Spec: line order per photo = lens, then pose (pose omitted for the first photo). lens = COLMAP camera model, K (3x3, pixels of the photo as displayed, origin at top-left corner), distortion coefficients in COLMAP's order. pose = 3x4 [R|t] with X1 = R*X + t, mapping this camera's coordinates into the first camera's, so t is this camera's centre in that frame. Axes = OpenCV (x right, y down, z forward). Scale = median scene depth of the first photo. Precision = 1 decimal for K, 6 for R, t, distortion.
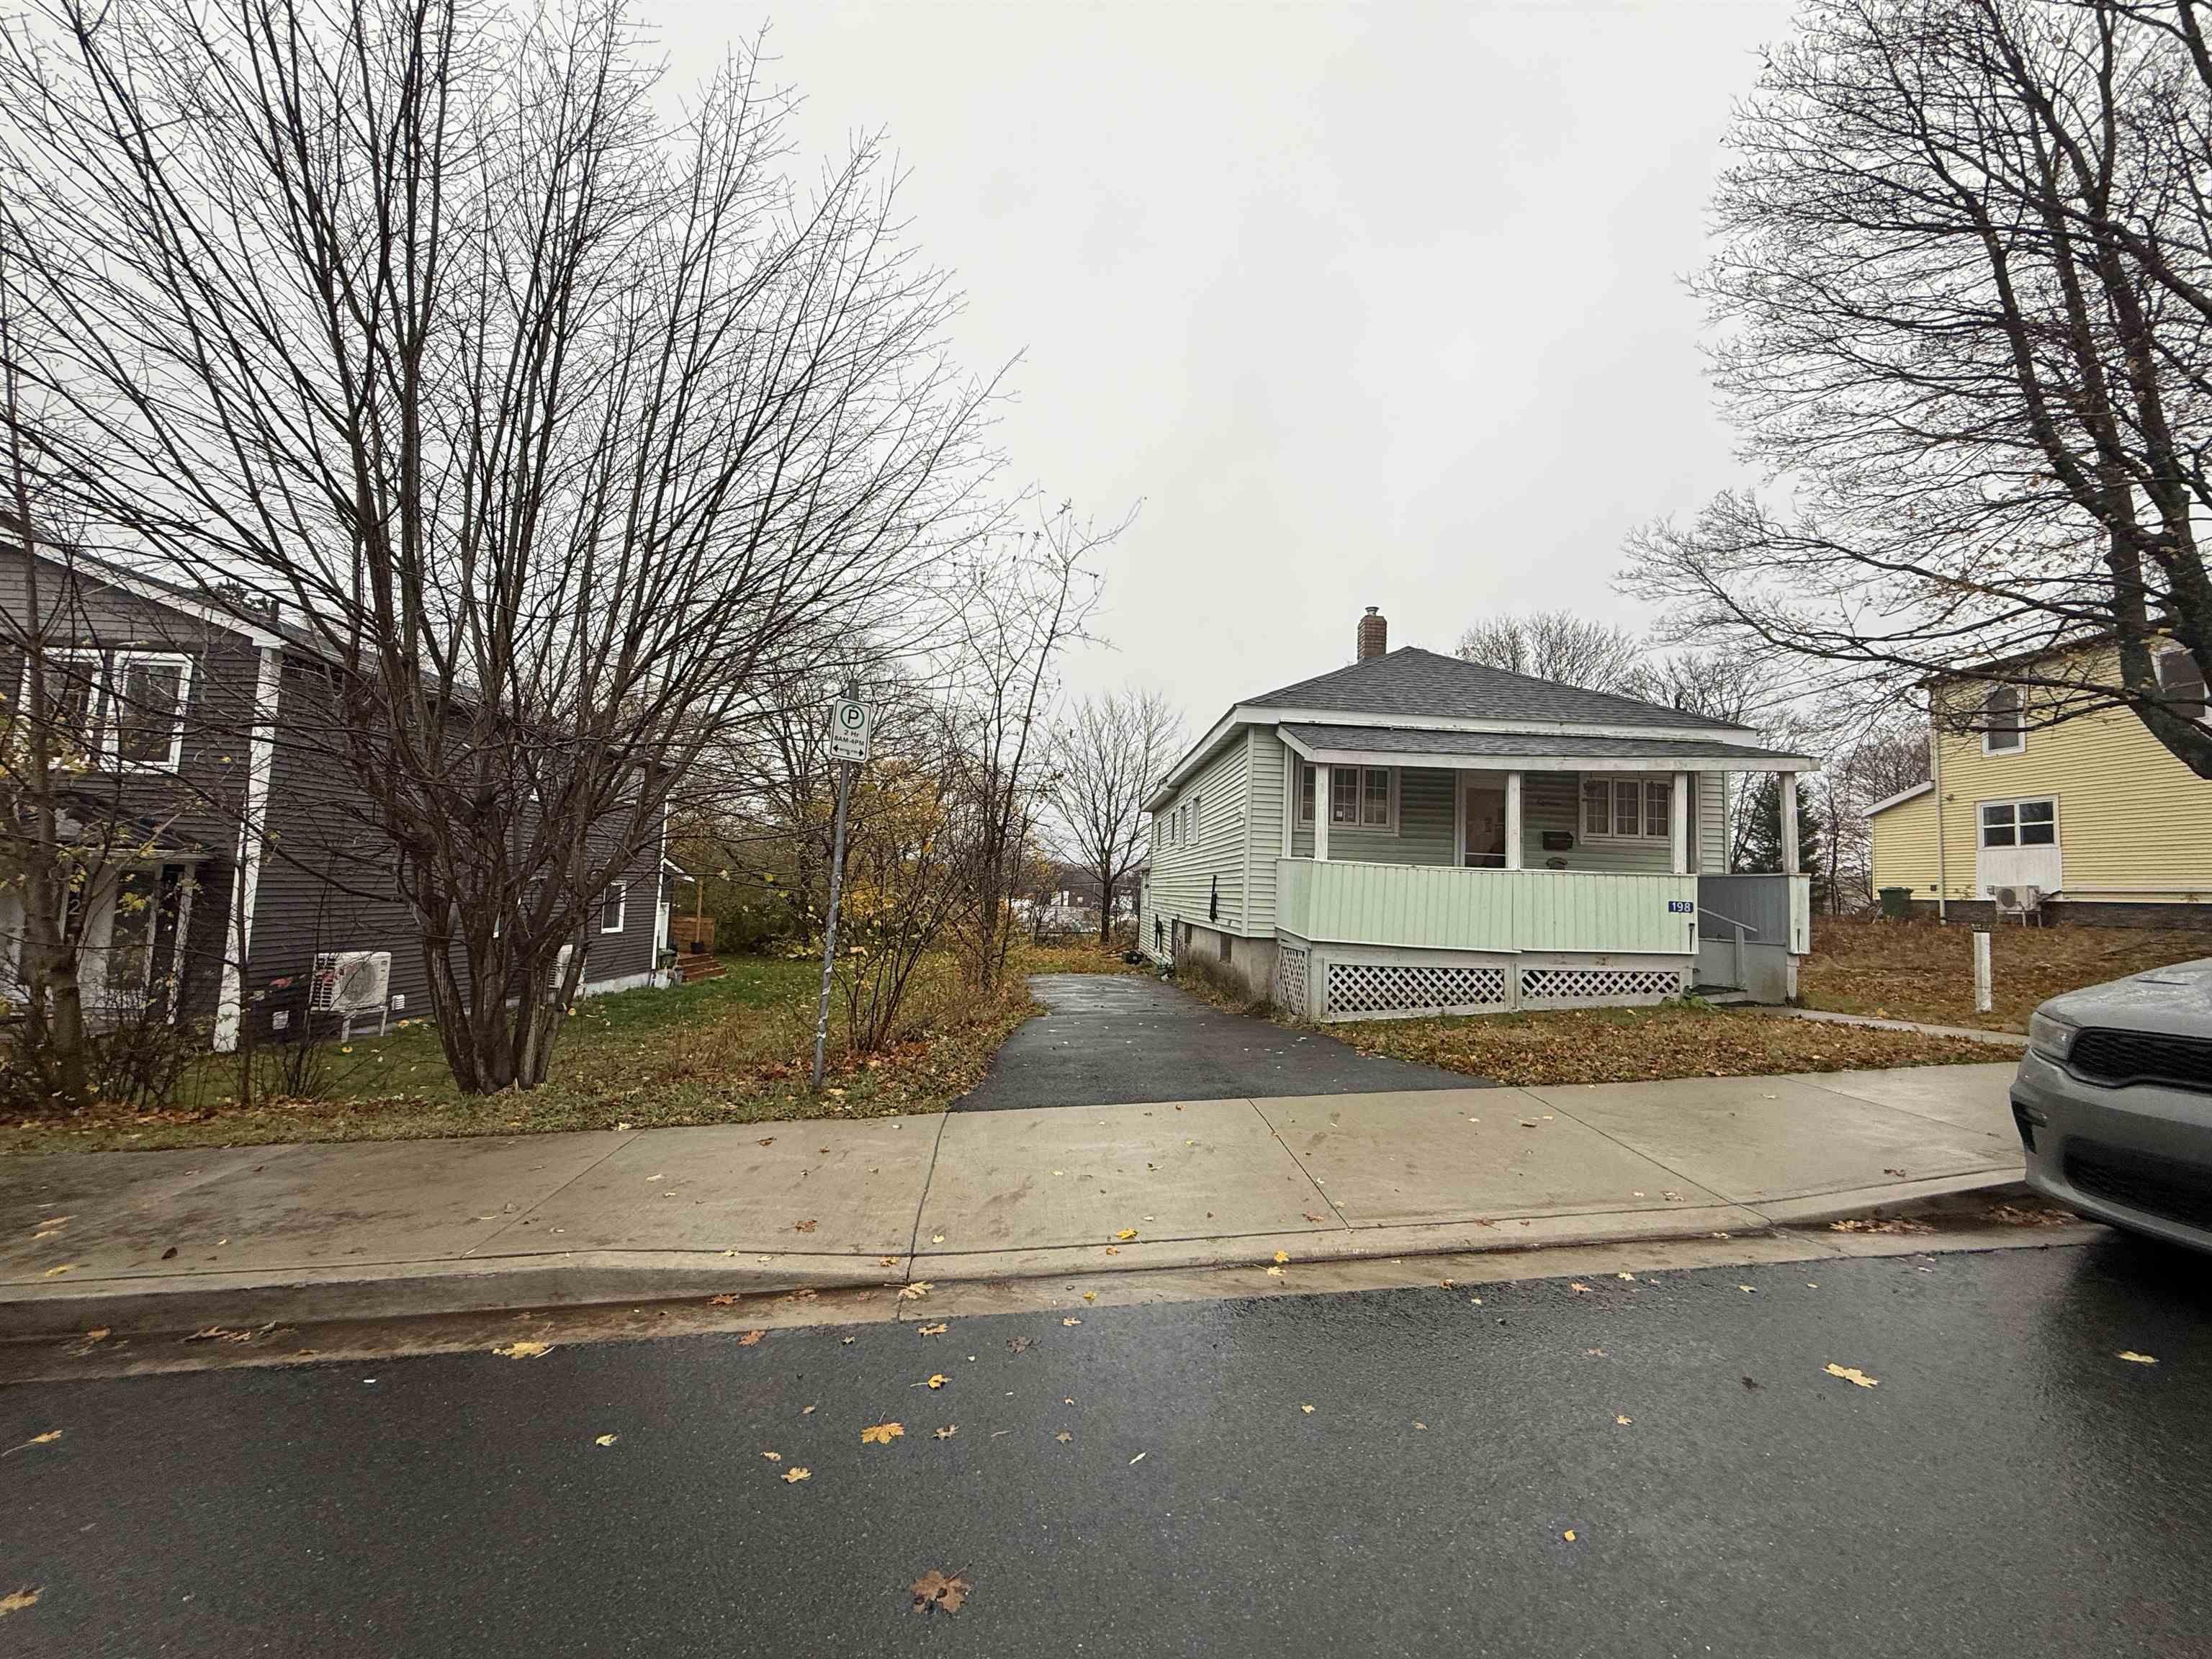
lens RADIAL K [[877.5, 0, 1090.3], [0, 877.5, 827.3], [0, 0, 1]] dist [-0.003053, 0.000695]
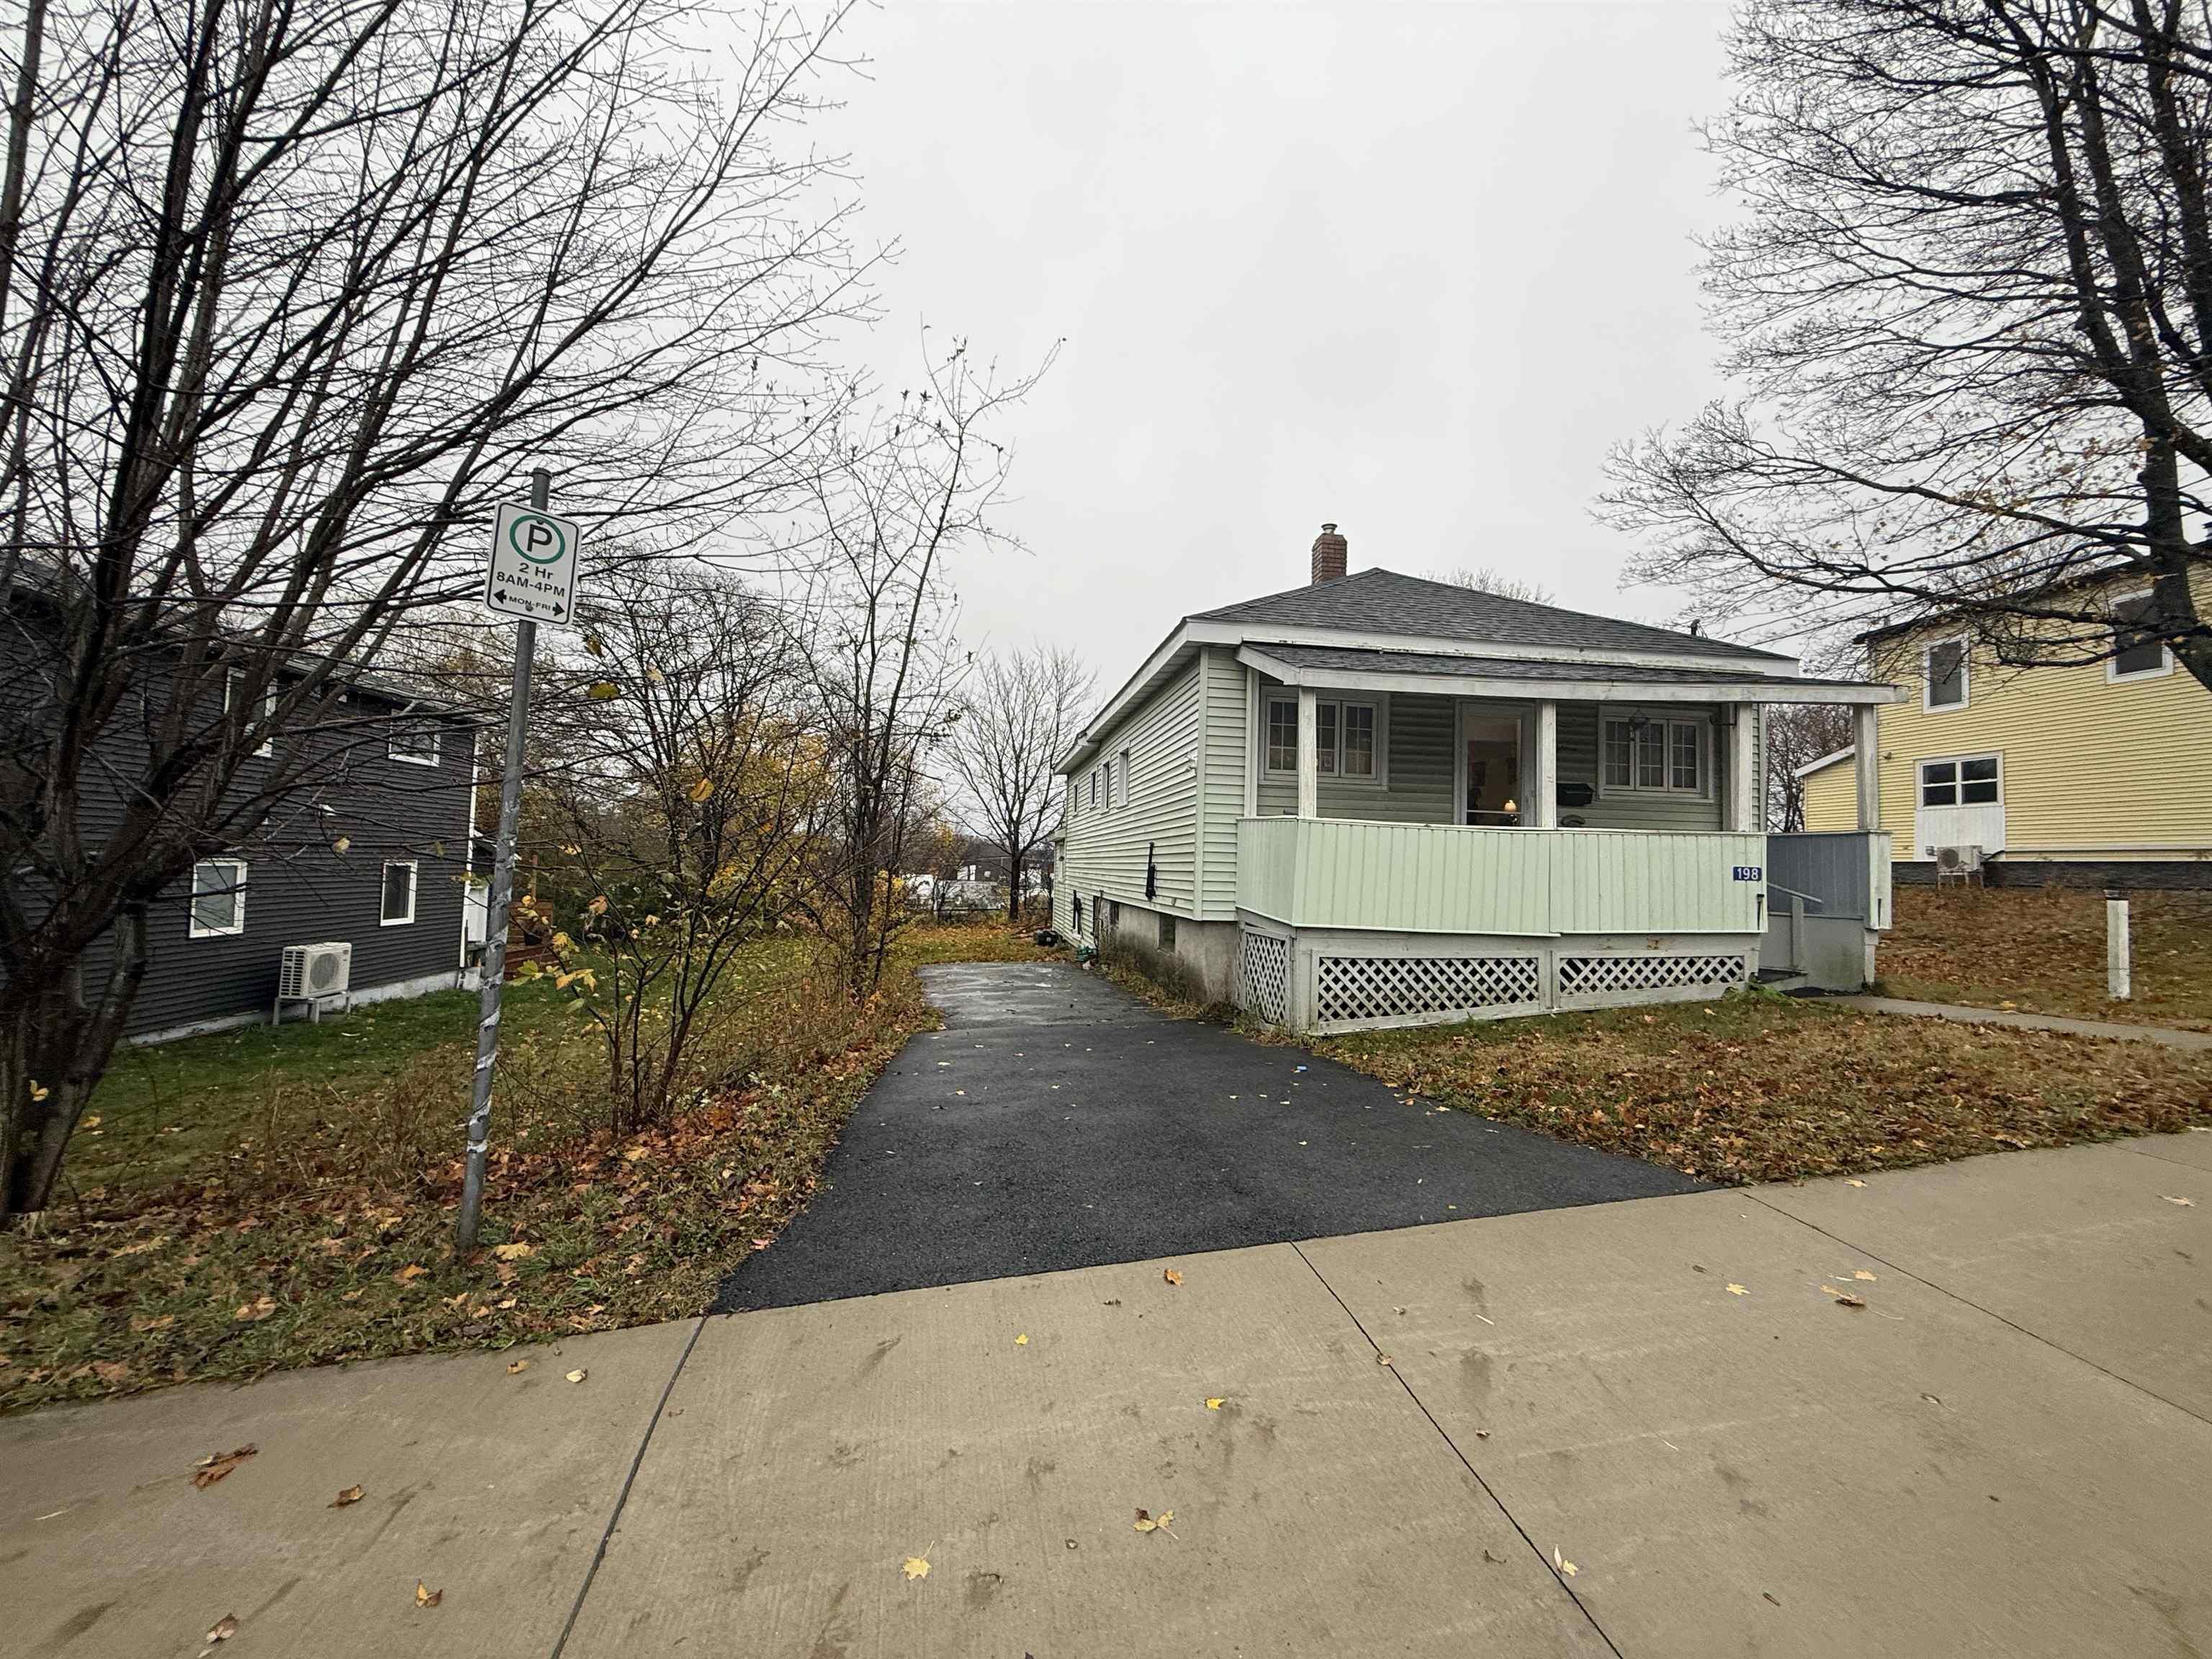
lens RADIAL K [[877.5, 0, 1104.1], [0, 877.5, 826.9], [0, 0, 1]] dist [-0.003053, 0.000695]
pose [[0.992672, -0.008667, 0.120525, 0.001025], [0.005066, 0.999532, 0.030153, 0.016456], [-0.120730, -0.029321, 0.992252, 0.218208]]
